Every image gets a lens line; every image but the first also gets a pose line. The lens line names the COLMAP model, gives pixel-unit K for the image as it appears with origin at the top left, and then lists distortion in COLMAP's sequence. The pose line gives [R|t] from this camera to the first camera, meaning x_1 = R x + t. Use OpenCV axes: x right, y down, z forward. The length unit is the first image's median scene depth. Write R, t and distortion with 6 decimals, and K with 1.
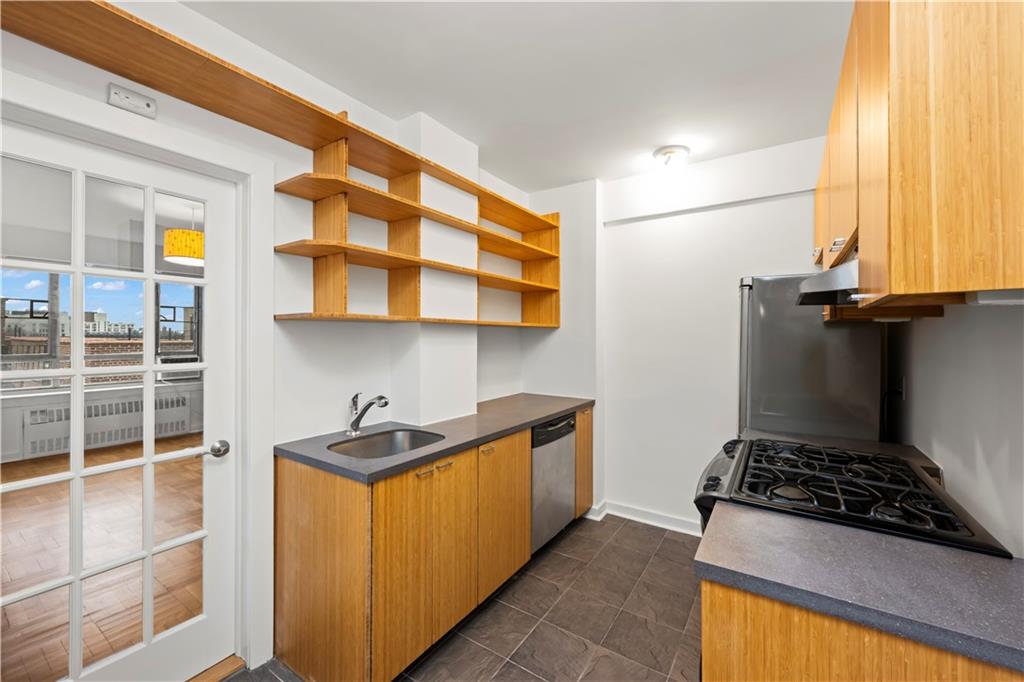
lens RADIAL K [[402.7, 0, 508.8], [0, 402.7, 335.1], [0, 0, 1]] dist [-0.012633, -0.000345]
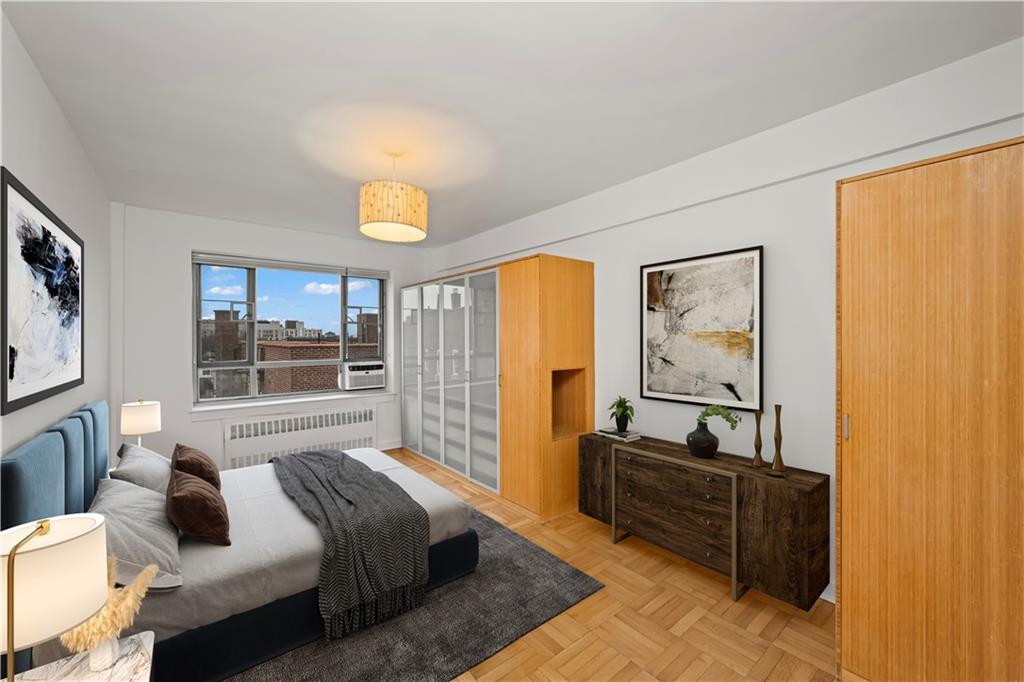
lens RADIAL K [[402.7, 0, 512.2], [0, 402.7, 337.9], [0, 0, 1]] dist [-0.012633, -0.000345]
pose [[0.951508, -0.007873, -0.307522, -0.247166], [0.008793, 0.999960, 0.001607, -0.001315], [0.307497, -0.004234, 0.951540, 0.257712]]
